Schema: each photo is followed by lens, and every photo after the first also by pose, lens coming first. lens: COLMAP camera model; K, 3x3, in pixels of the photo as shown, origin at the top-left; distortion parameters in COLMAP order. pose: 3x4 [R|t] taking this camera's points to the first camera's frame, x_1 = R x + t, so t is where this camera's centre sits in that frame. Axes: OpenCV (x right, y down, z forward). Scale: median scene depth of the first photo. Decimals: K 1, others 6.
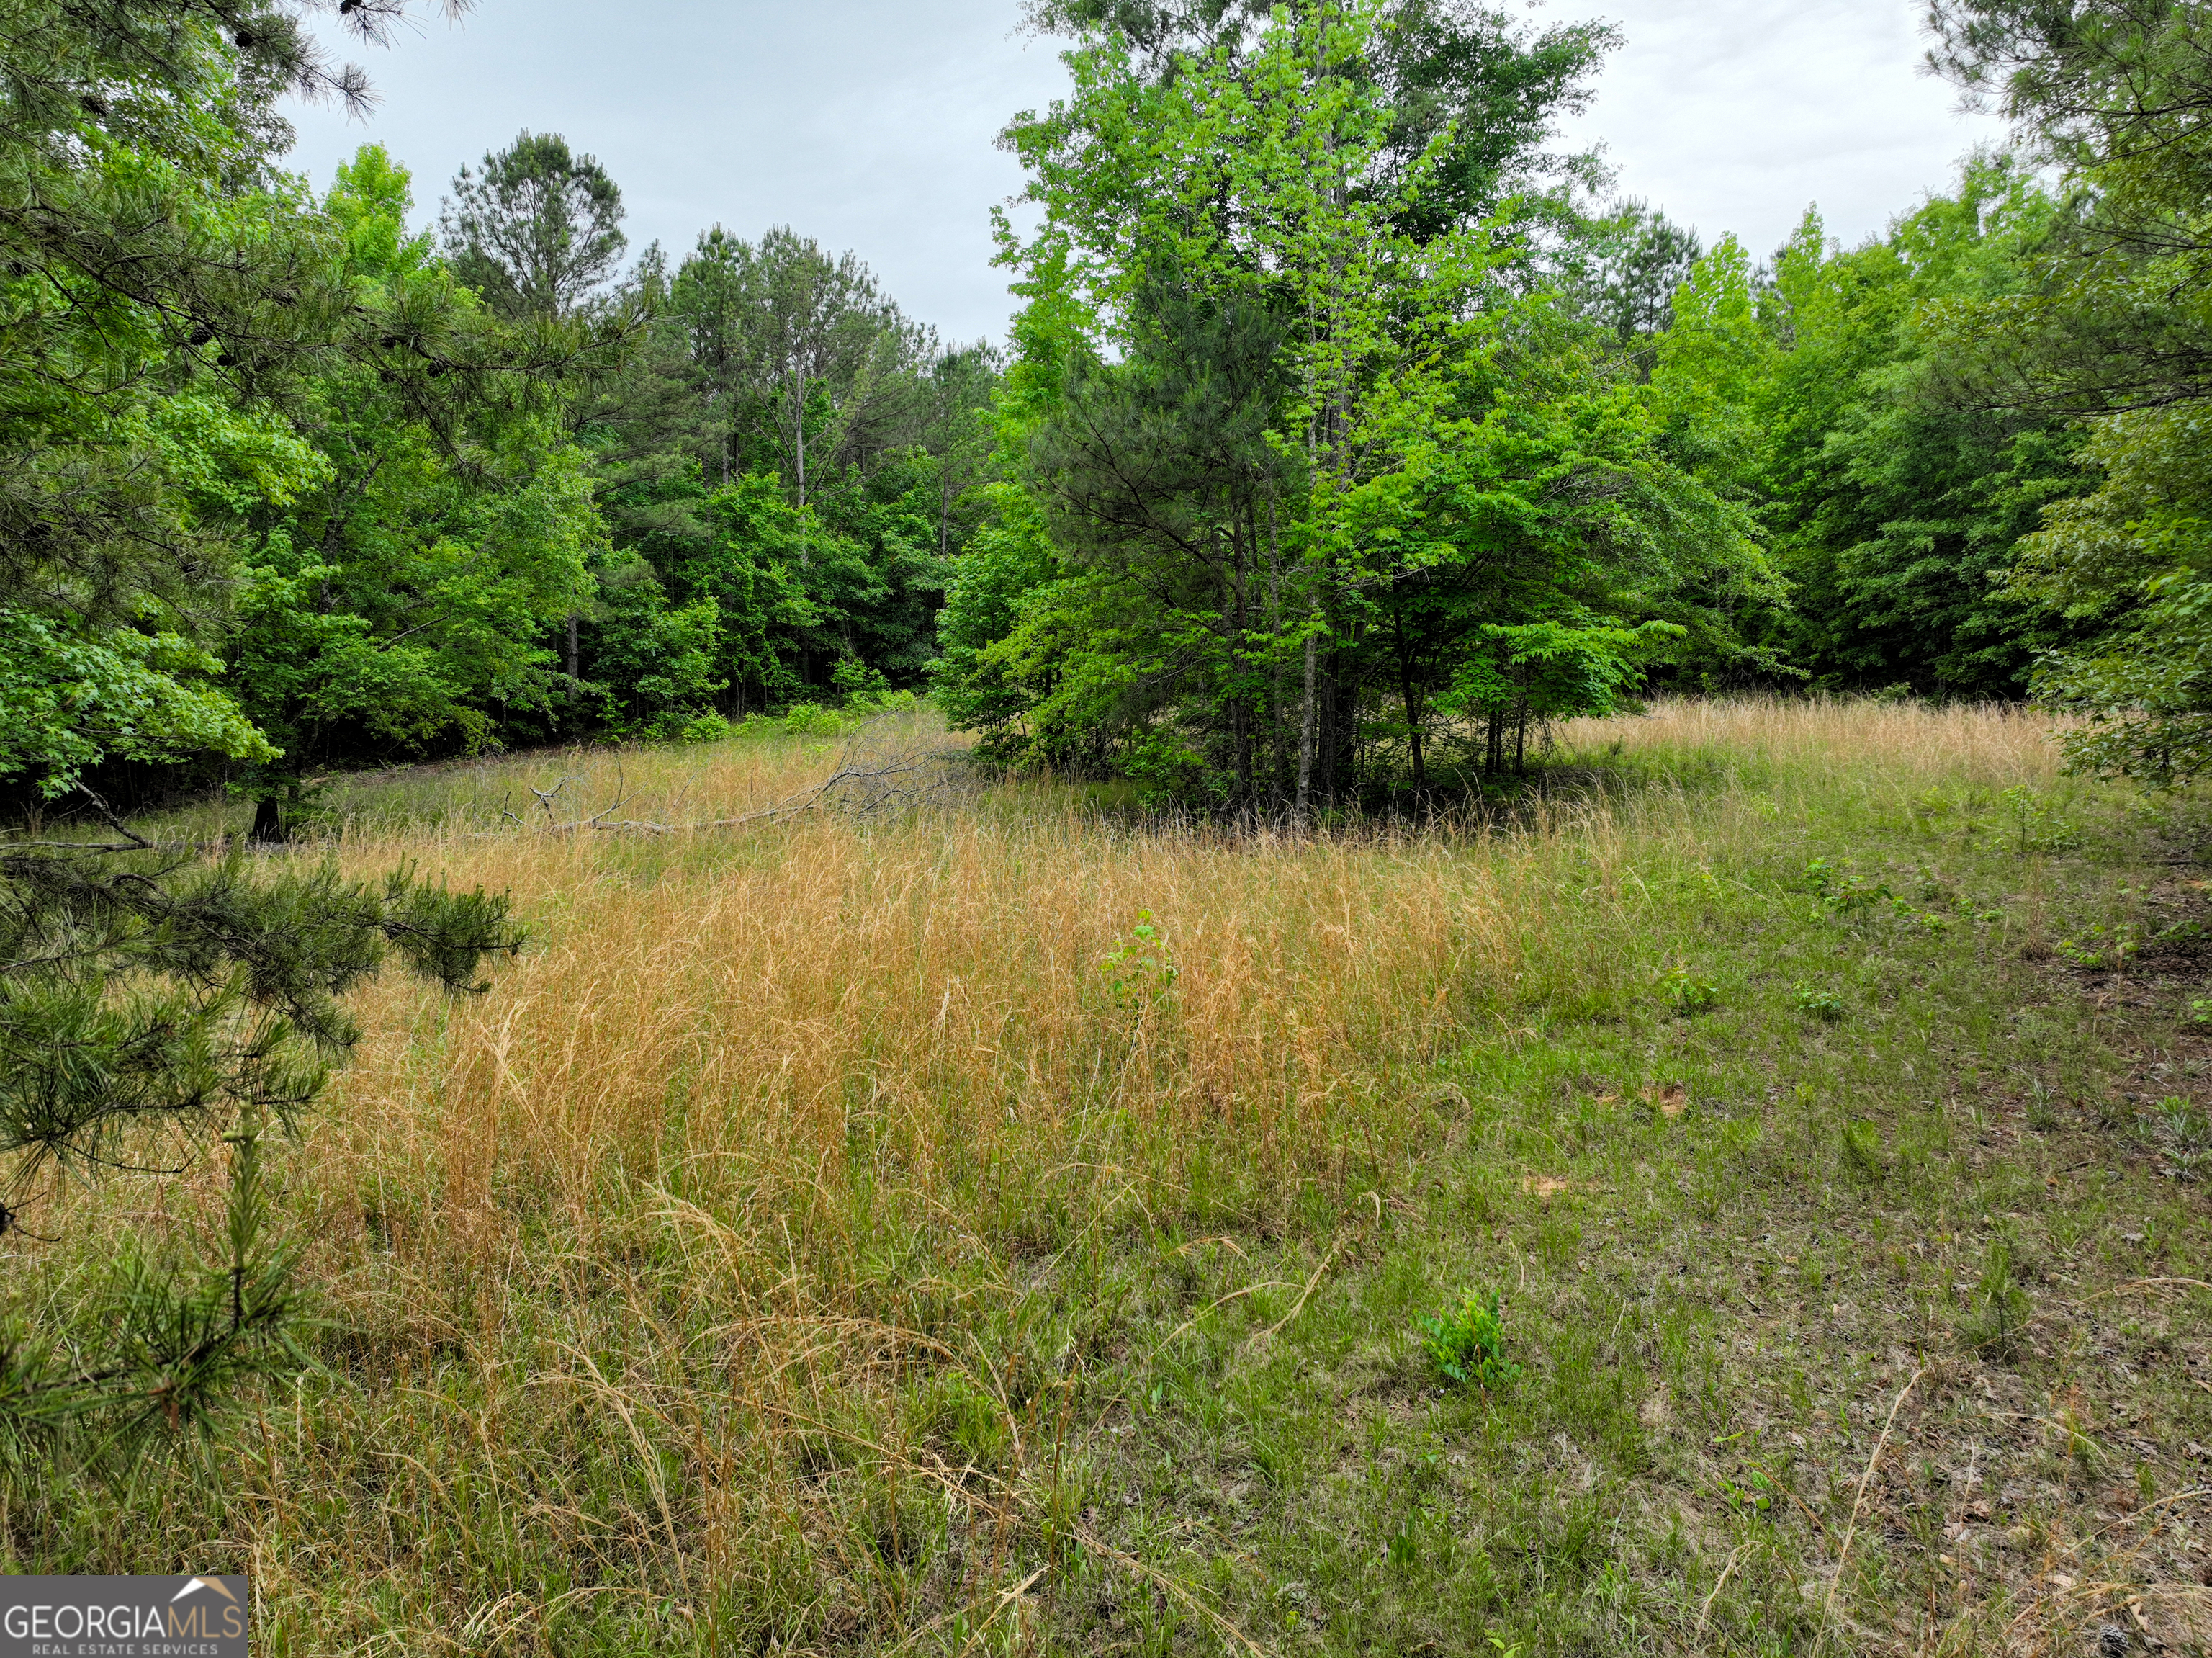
lens RADIAL K [[1569.0, 0, 1106.0], [0, 1569.0, 829.0], [0, 0, 1]] dist [-0.009074, 0.036191]
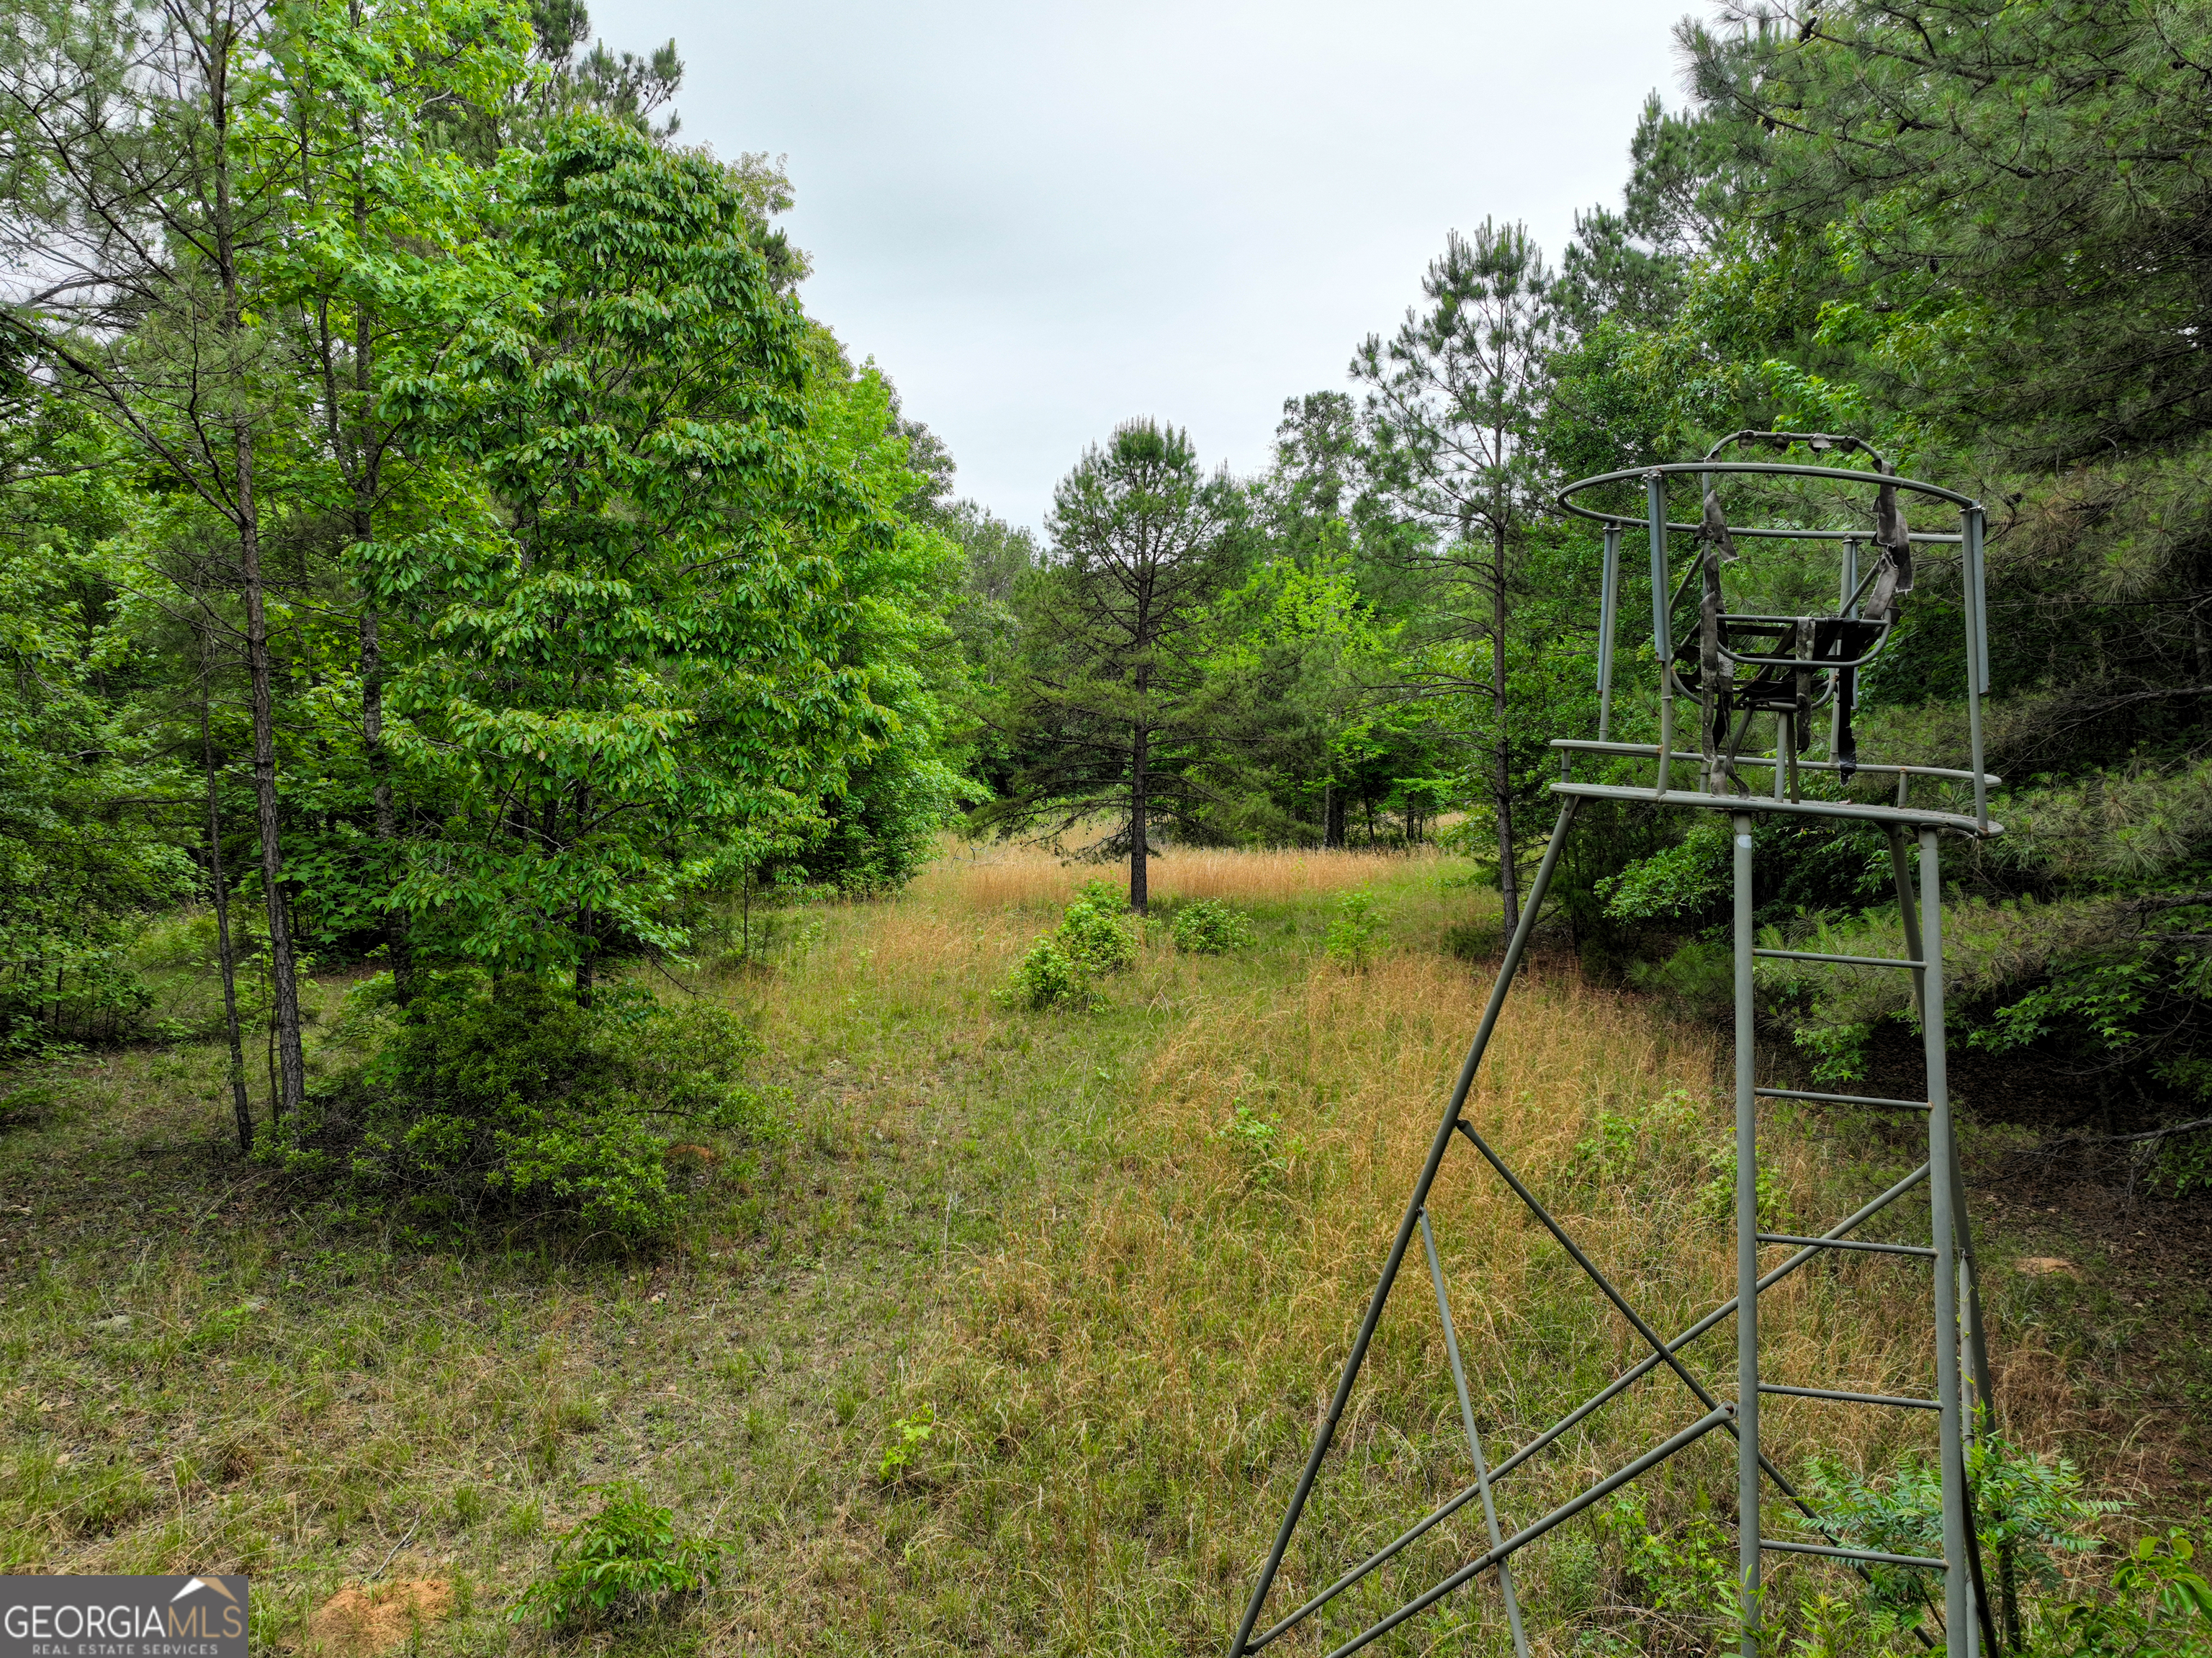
lens RADIAL K [[1569.0, 0, 1106.0], [0, 1569.0, 829.0], [0, 0, 1]] dist [-0.009074, 0.036191]
pose [[0.999890, -0.000205, 0.014821, -0.254960], [0.001120, 0.998092, -0.061729, 0.104564], [-0.014780, 0.061738, 0.997983, -1.462561]]
